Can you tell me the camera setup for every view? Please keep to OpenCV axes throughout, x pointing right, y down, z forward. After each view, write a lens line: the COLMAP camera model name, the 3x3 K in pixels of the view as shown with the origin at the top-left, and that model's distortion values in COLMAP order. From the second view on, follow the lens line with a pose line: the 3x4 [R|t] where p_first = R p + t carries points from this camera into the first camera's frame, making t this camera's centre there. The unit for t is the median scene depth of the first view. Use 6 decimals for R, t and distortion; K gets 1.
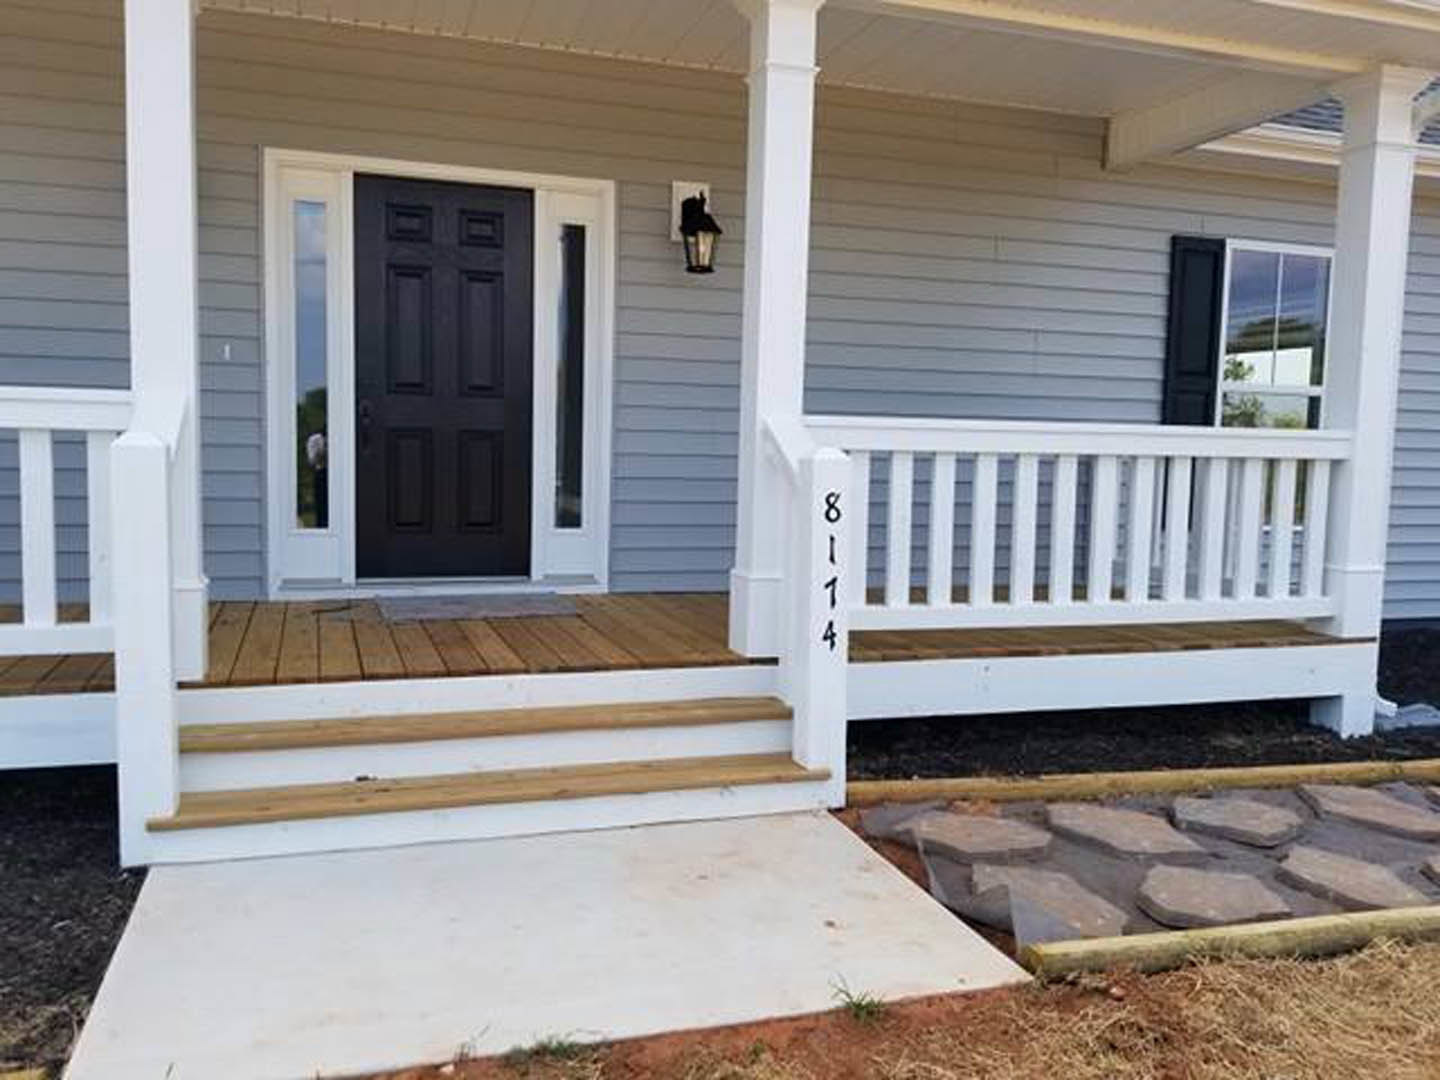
lens RADIAL K [[1149.2, 0, 720.0], [0, 1149.2, 540.0], [0, 0, 1]] dist [0.115870, -0.140408]
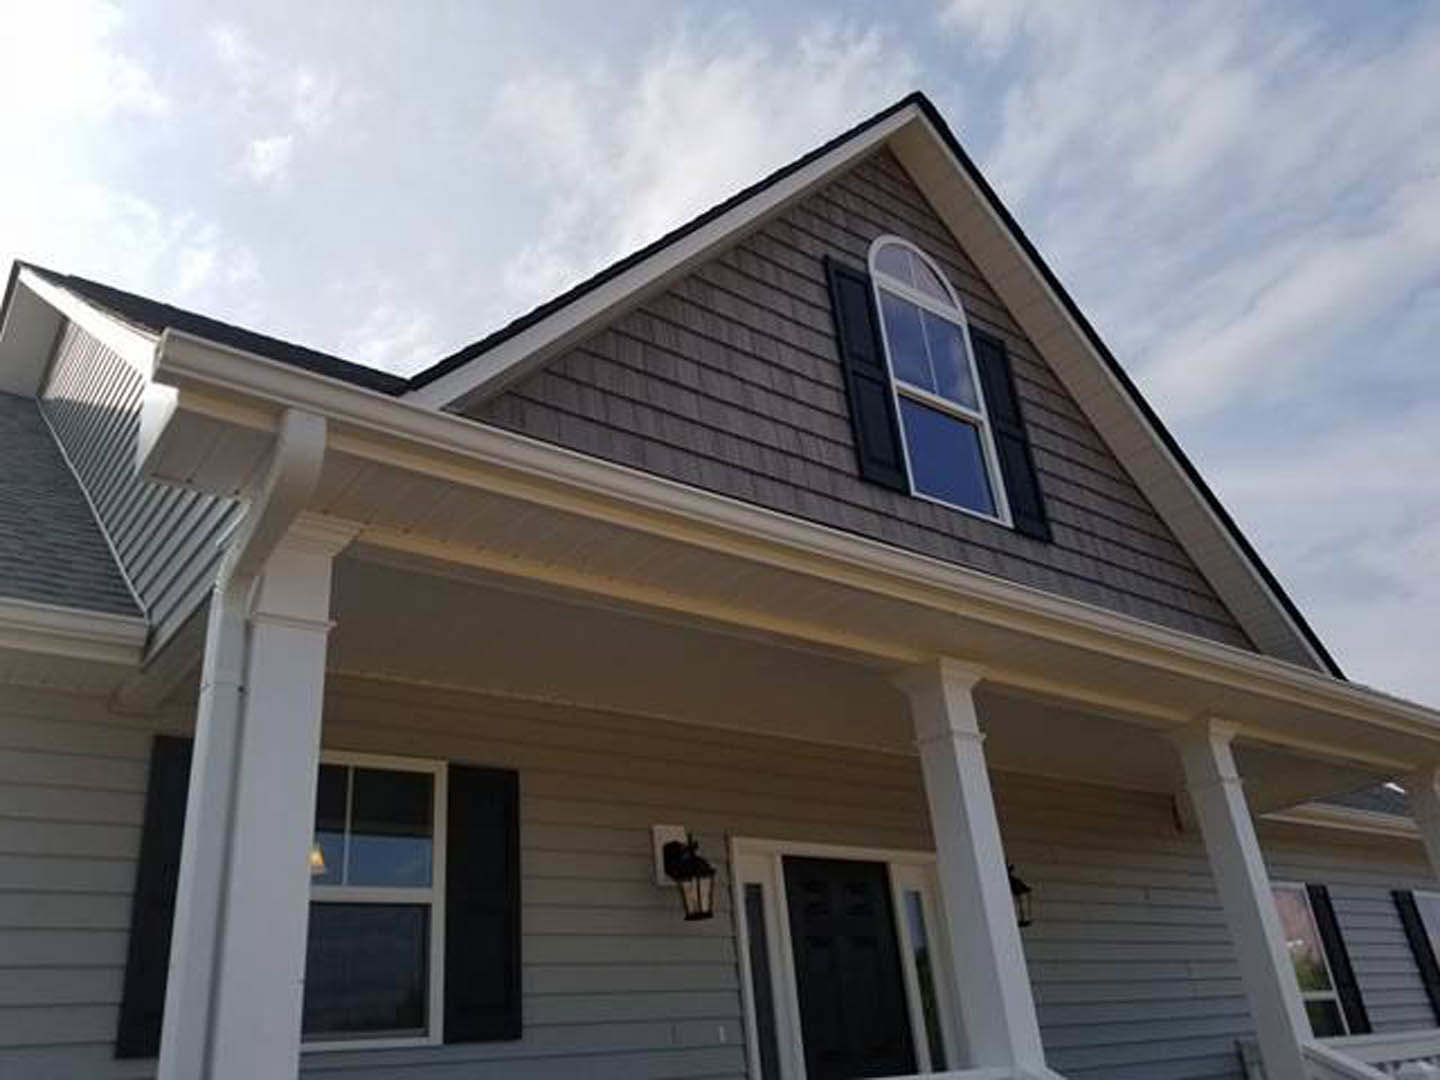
lens RADIAL K [[1149.2, 0, 720.0], [0, 1149.2, 540.0], [0, 0, 1]] dist [0.115870, -0.140408]
pose [[0.935344, 0.060958, 0.348447, -0.794258], [0.121838, 0.869253, -0.479120, -0.044002], [-0.332094, 0.490596, 0.805623, -0.058552]]
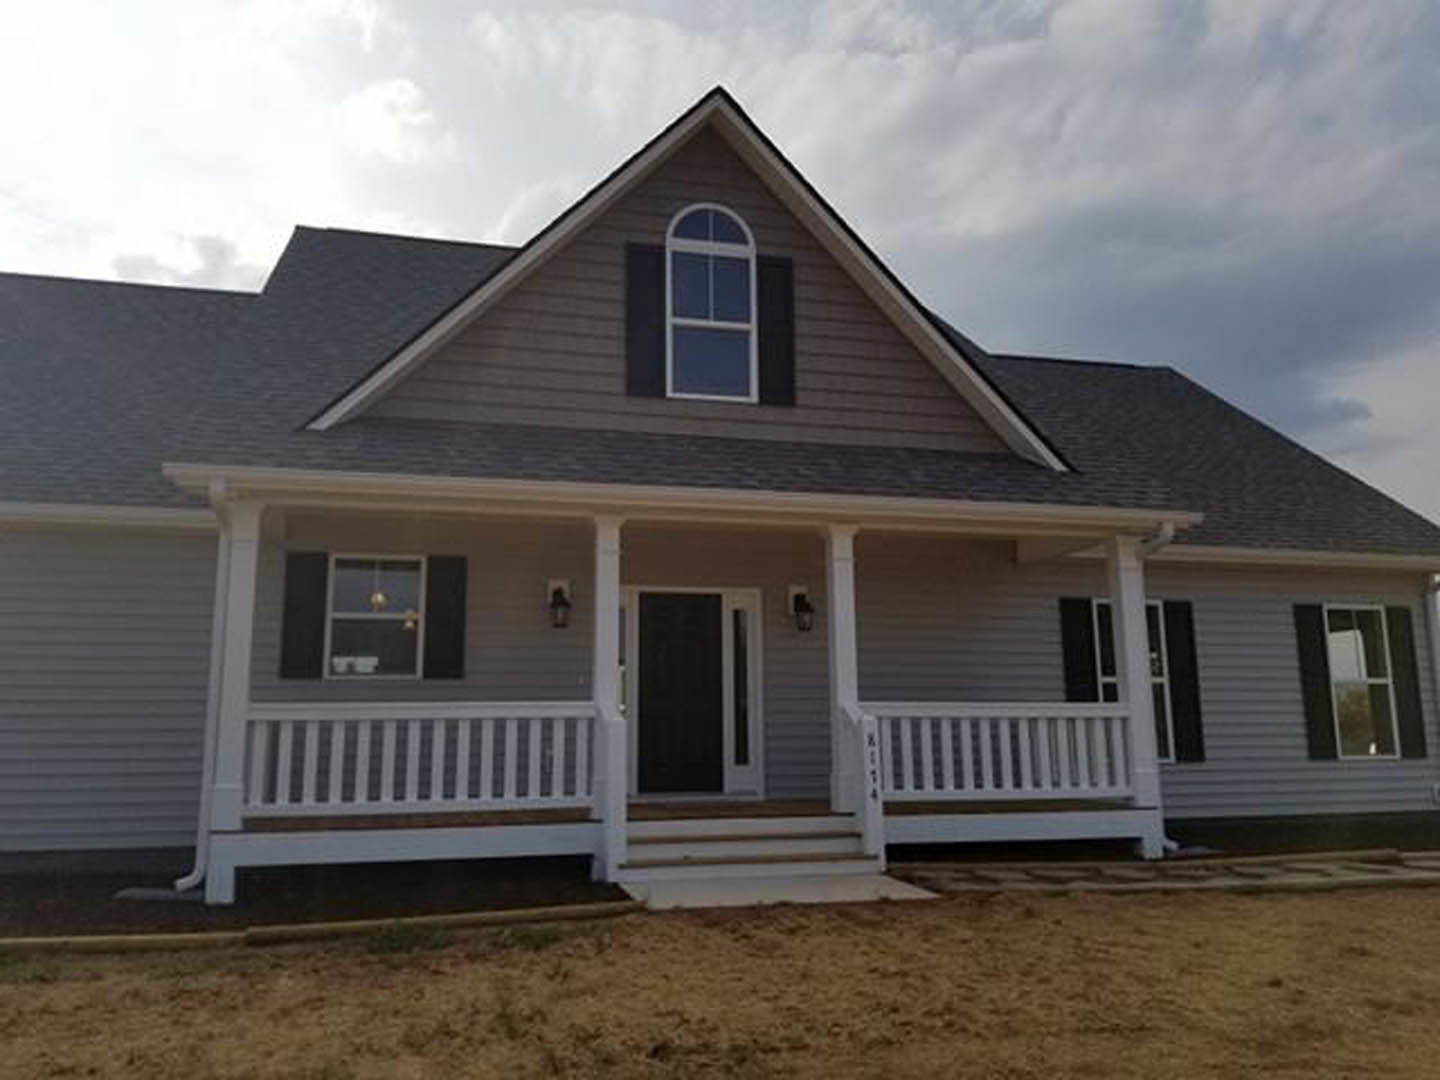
lens RADIAL K [[1149.2, 0, 720.0], [0, 1149.2, 540.0], [0, 0, 1]] dist [0.115870, -0.140408]
pose [[0.997092, -0.043619, -0.062486, -0.034656], [0.026883, 0.968598, -0.247173, 0.107955], [0.071305, 0.244775, 0.966954, -1.019388]]
